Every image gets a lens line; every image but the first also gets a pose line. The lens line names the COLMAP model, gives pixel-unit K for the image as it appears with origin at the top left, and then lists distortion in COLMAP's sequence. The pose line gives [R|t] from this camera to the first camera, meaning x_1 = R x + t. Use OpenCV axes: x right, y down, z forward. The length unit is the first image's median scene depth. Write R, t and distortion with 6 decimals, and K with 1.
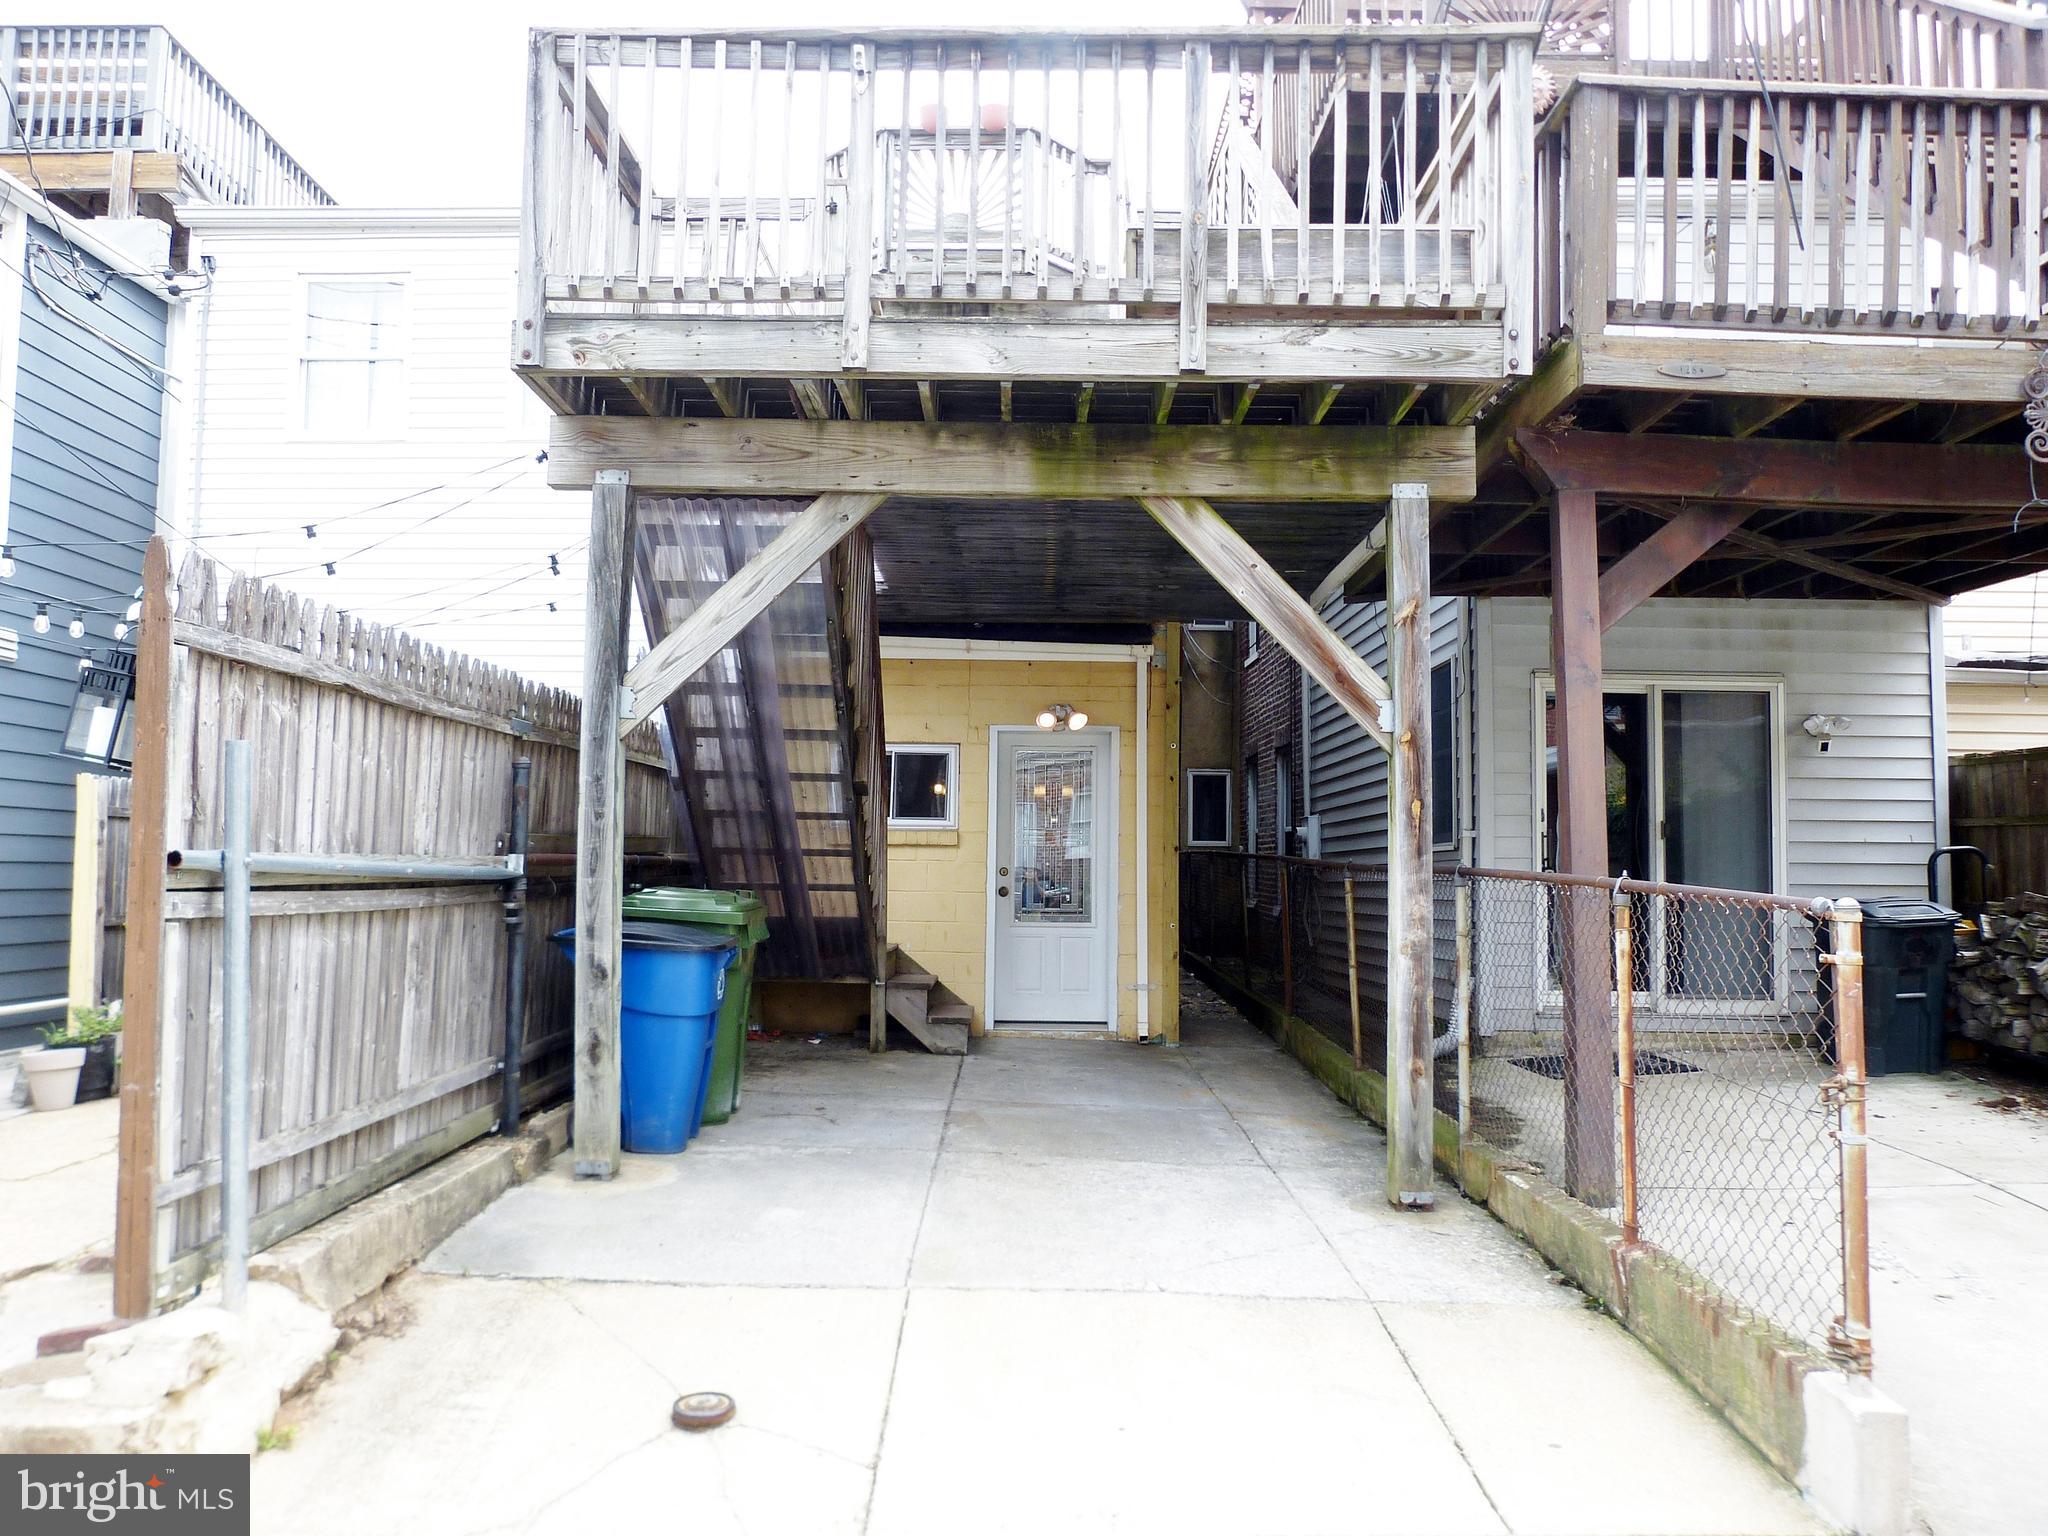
lens RADIAL K [[1485.8, 0, 1019.0], [0, 1485.8, 771.1], [0, 0, 1]] dist [-0.049092, 0.035268]
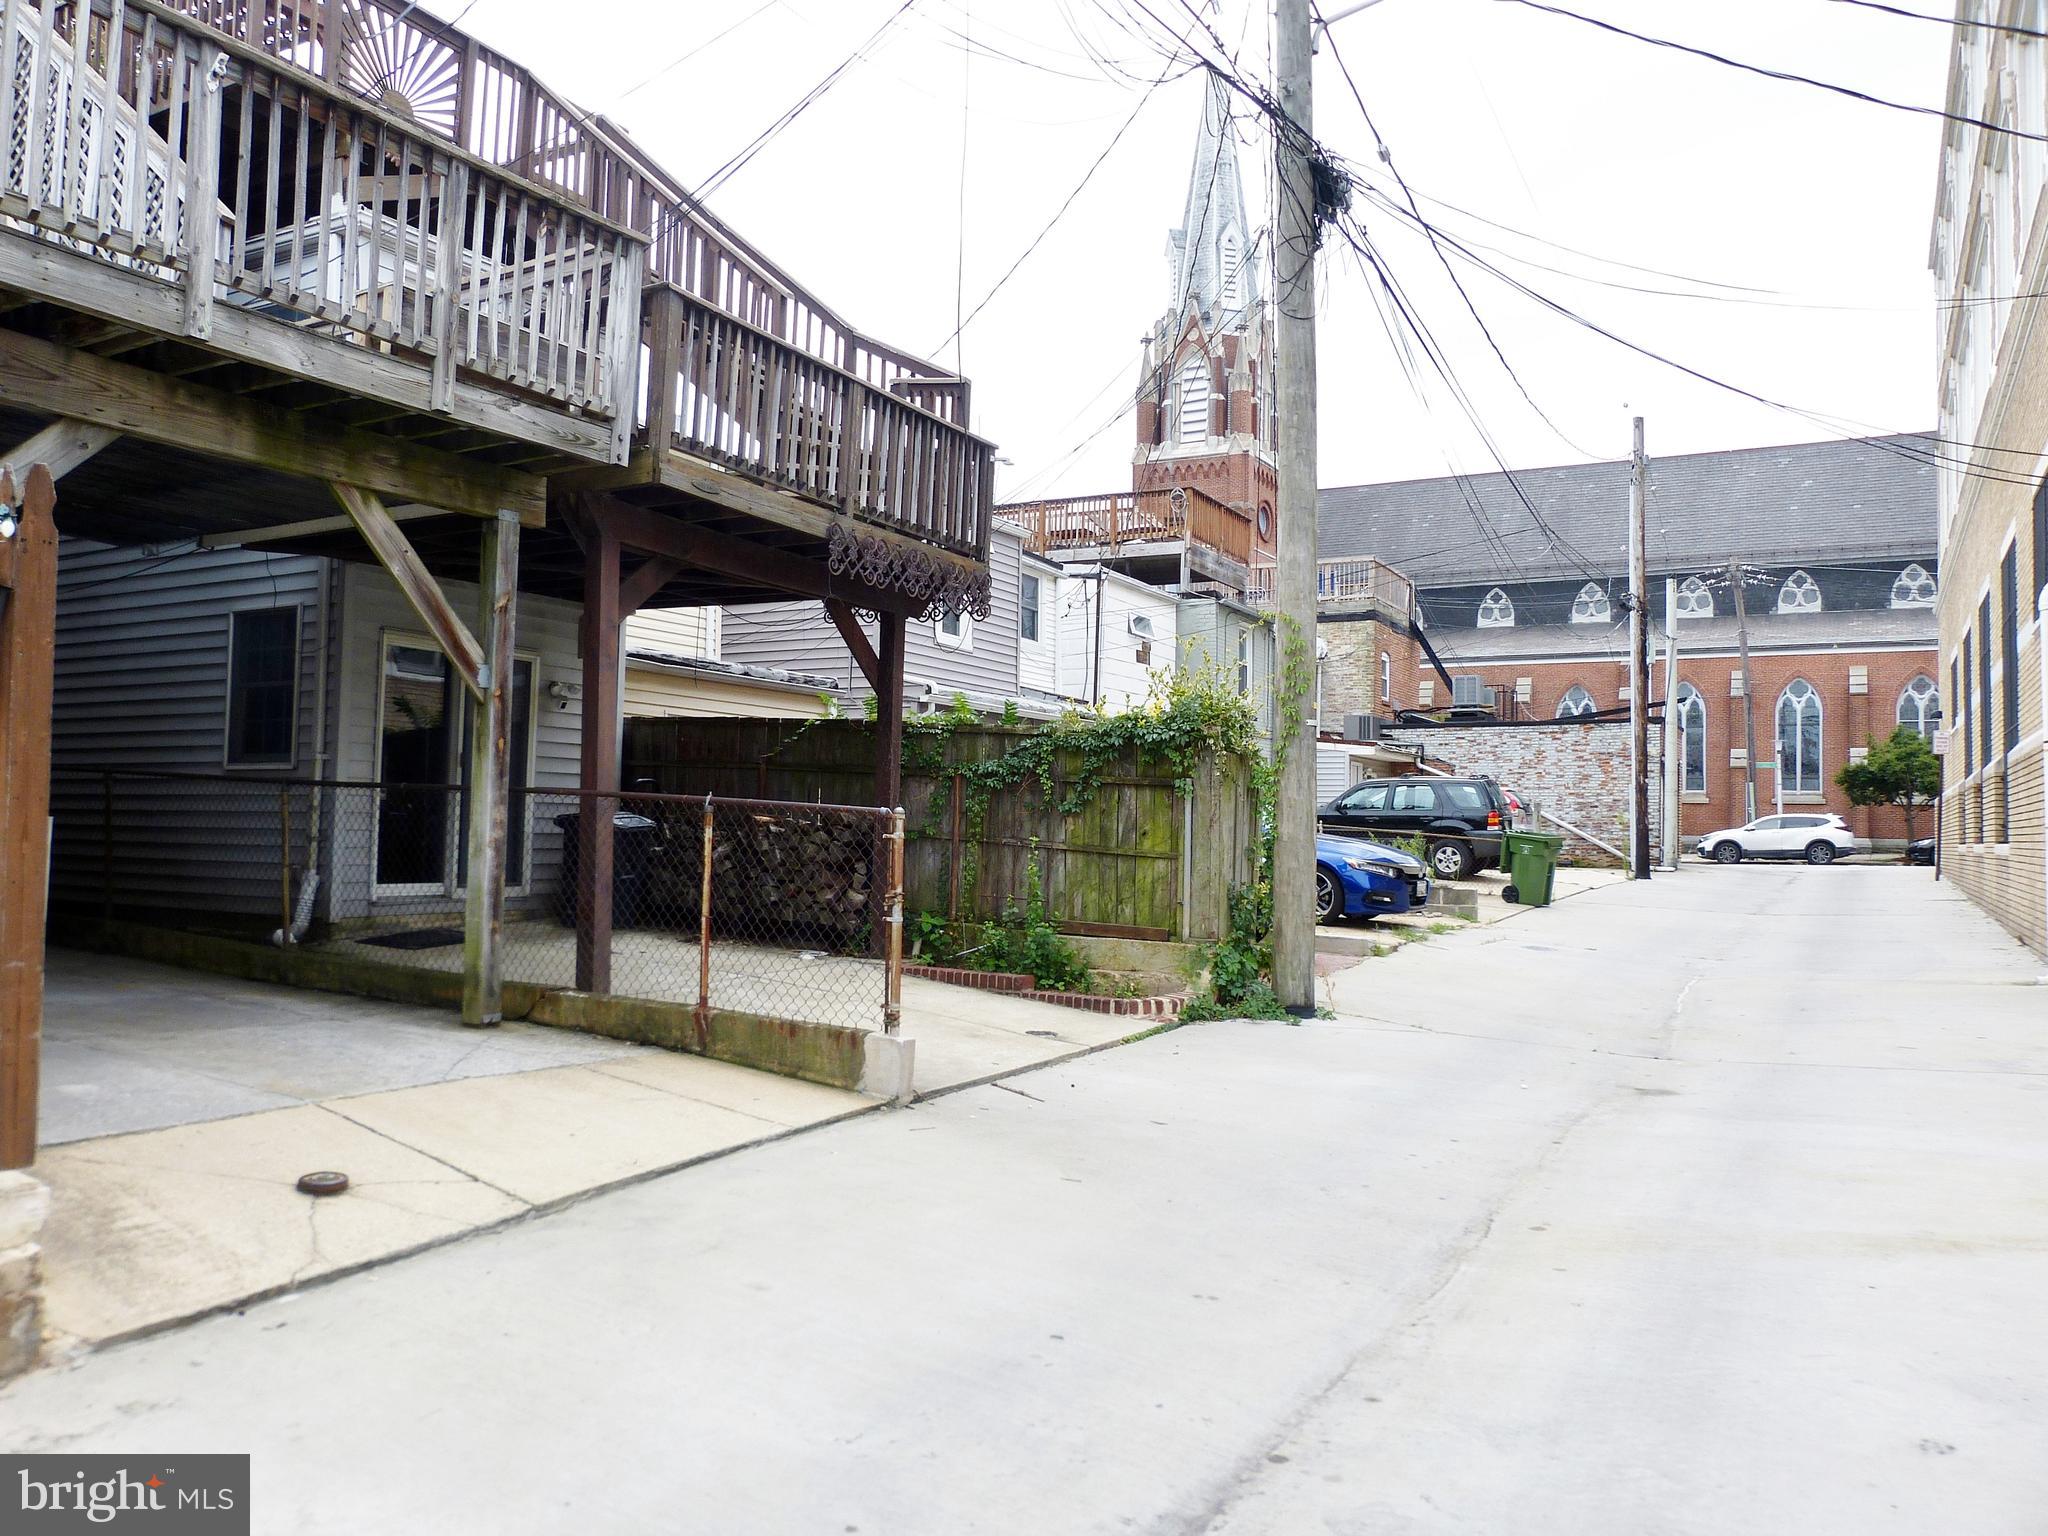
lens RADIAL K [[1485.8, 0, 1016.8], [0, 1485.8, 765.0], [0, 0, 1]] dist [-0.049092, 0.035268]
pose [[0.484905, 0.032719, 0.873955, -0.706876], [-0.075508, 0.997135, 0.004565, 0.001871], [-0.871301, -0.068204, 0.485986, -0.107596]]
